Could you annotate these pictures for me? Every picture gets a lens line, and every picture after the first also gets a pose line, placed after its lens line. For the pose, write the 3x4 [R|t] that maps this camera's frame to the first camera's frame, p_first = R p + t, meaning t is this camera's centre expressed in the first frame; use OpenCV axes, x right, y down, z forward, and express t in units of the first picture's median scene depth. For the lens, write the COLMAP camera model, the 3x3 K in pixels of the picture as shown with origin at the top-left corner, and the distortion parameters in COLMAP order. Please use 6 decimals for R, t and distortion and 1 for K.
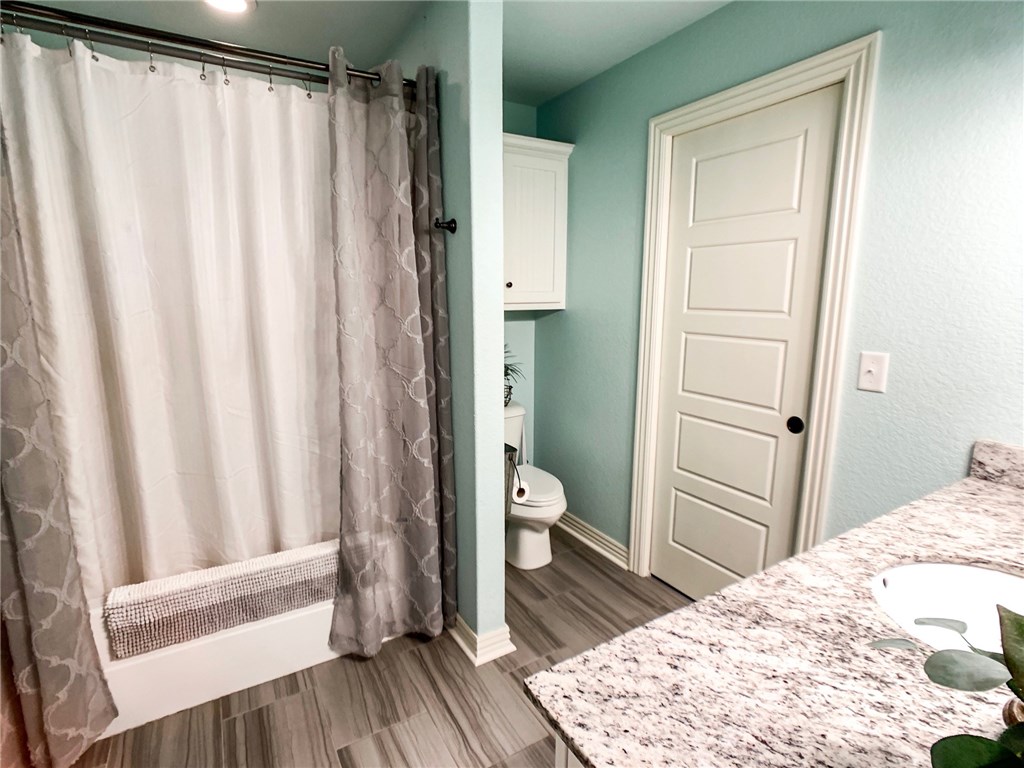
lens RADIAL K [[502.6, 0, 507.0], [0, 502.6, 381.7], [0, 0, 1]] dist [-0.013756, 0.005878]
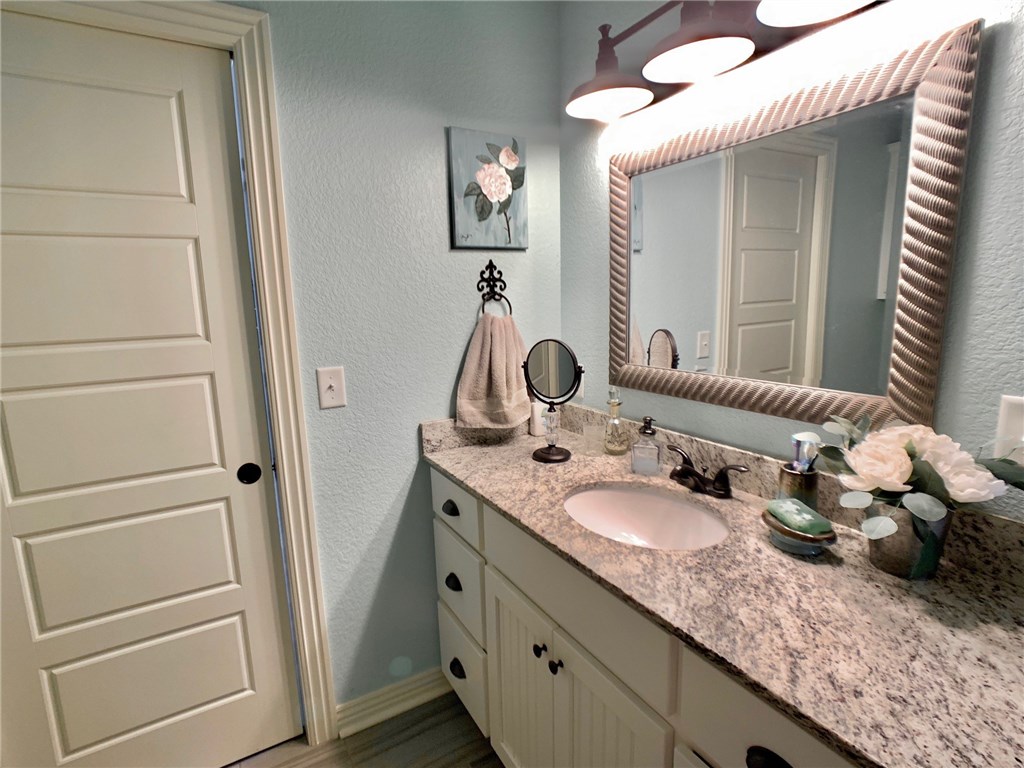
lens RADIAL K [[502.6, 0, 504.6], [0, 502.6, 383.2], [0, 0, 1]] dist [-0.013756, 0.005878]
pose [[0.032263, -0.163006, 0.986097, -0.241424], [0.206909, 0.966328, 0.152968, -0.124253], [-0.977828, 0.199097, 0.064904, 0.711316]]
